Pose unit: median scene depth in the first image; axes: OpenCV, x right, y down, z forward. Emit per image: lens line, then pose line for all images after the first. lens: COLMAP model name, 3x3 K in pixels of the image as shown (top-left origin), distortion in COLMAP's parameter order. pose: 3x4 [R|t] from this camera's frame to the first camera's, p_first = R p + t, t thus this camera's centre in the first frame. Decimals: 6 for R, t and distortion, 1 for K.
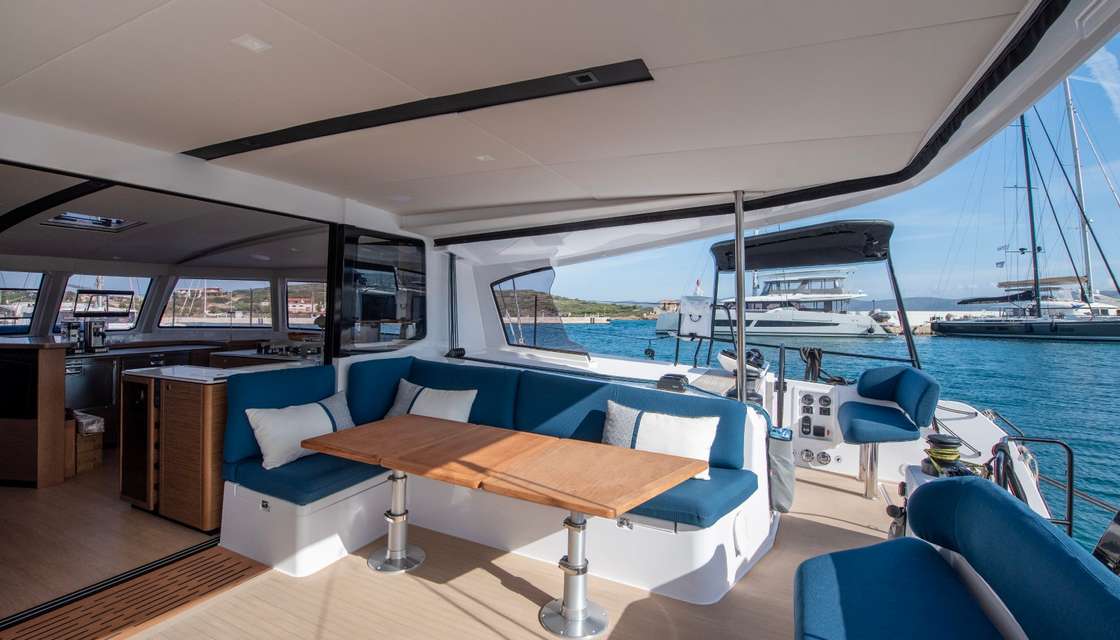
lens RADIAL K [[516.2, 0, 539.8], [0, 516.2, 298.1], [0, 0, 1]] dist [-0.001698, -0.000068]
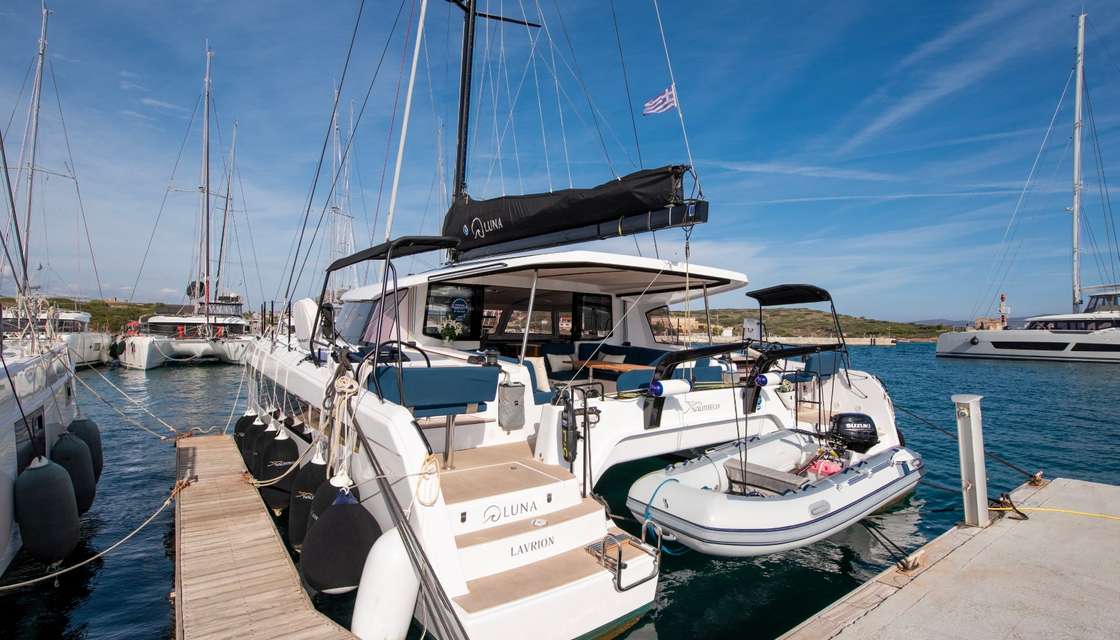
lens RADIAL K [[516.2, 0, 539.8], [0, 516.2, 298.1], [0, 0, 1]] dist [-0.001698, -0.000068]
pose [[0.879245, -0.020587, -0.475925, 0.451732], [0.003382, 0.999310, -0.036979, -0.008138], [0.476358, 0.030904, 0.878708, -0.908730]]
